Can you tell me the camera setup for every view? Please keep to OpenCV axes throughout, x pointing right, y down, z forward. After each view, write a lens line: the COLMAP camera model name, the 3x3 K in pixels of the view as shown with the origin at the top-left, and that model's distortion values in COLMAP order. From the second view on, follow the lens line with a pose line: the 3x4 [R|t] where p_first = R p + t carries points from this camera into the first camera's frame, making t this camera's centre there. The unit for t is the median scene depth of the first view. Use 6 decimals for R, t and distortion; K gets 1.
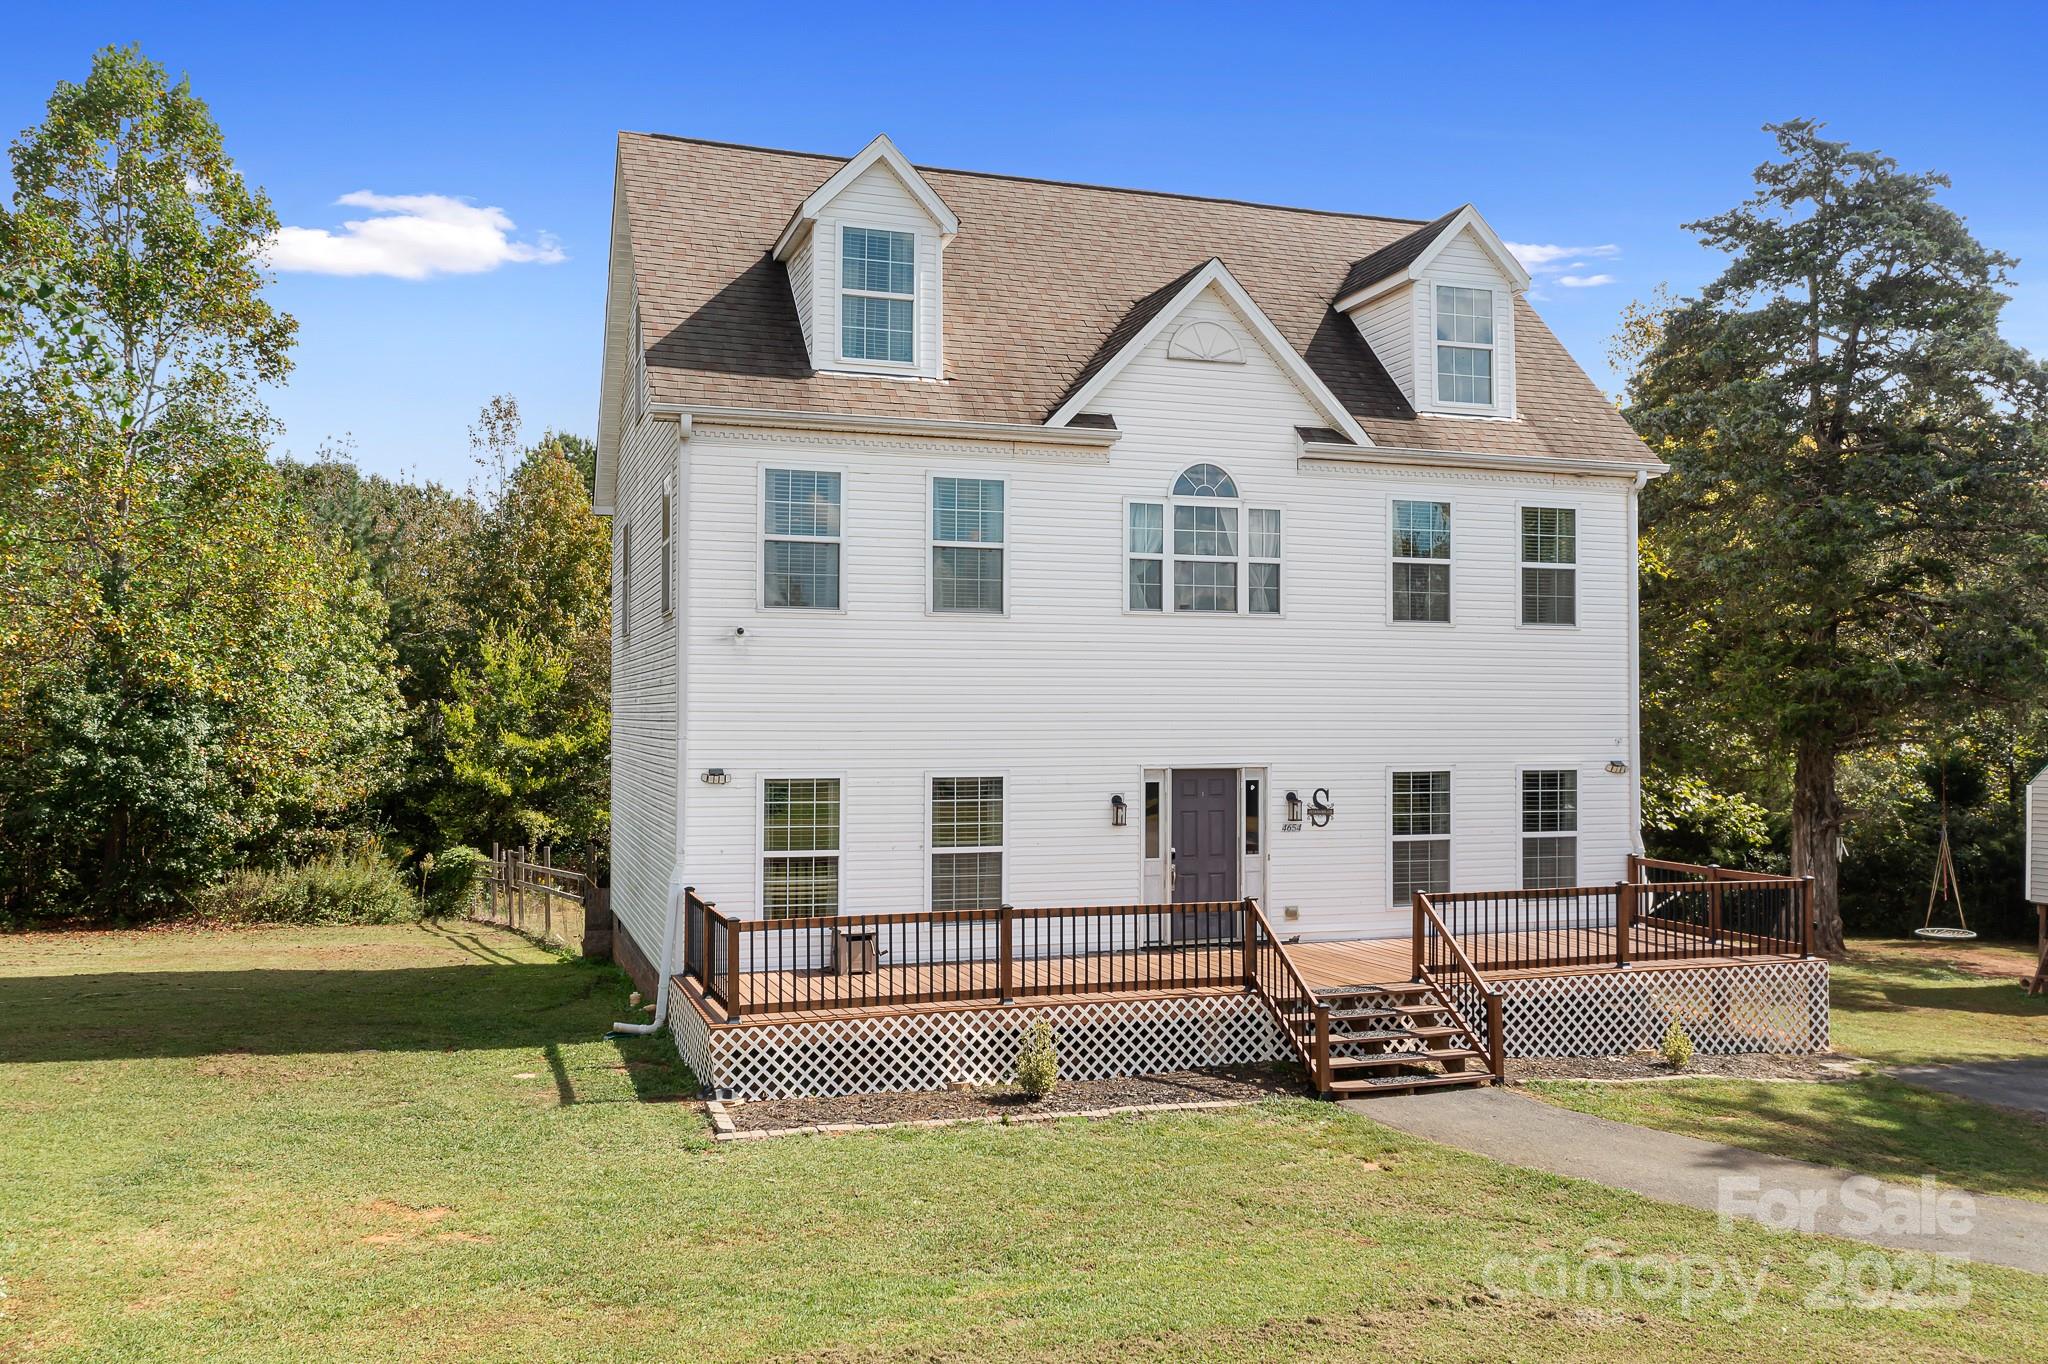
lens RADIAL K [[1628.3, 0, 1062.0], [0, 1628.3, 669.3], [0, 0, 1]] dist [-0.029002, 0.011149]
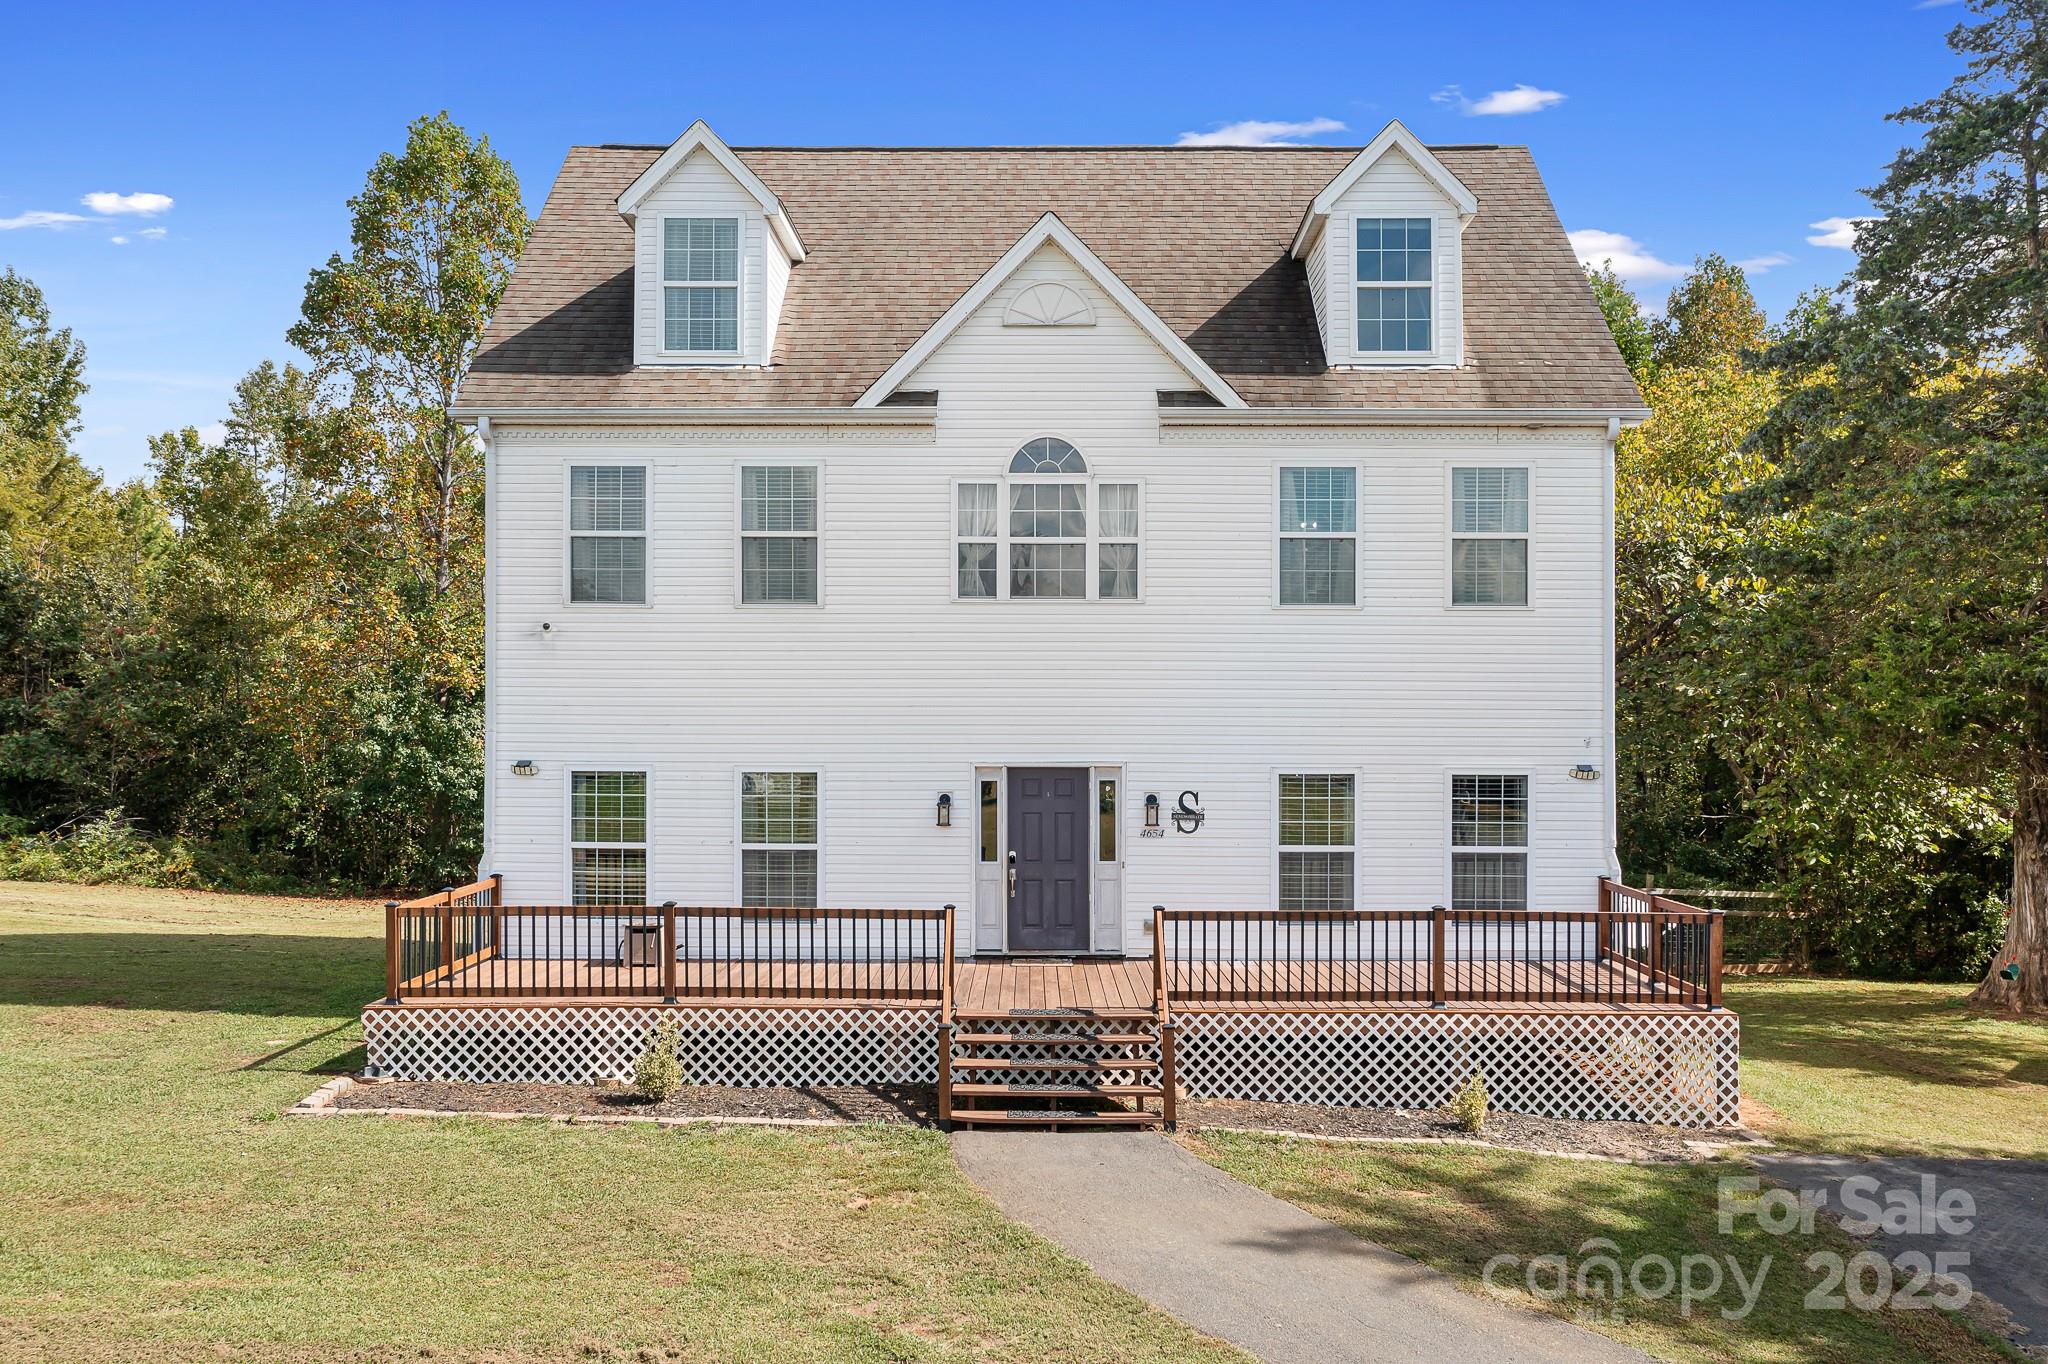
lens RADIAL K [[1628.3, 0, 1065.6], [0, 1628.3, 719.3], [0, 0, 1]] dist [-0.029002, 0.011149]
pose [[0.944236, 0.002803, -0.329259, 0.421337], [0.007332, 0.999537, 0.029535, 0.006620], [0.329189, -0.030302, 0.943778, 0.133129]]
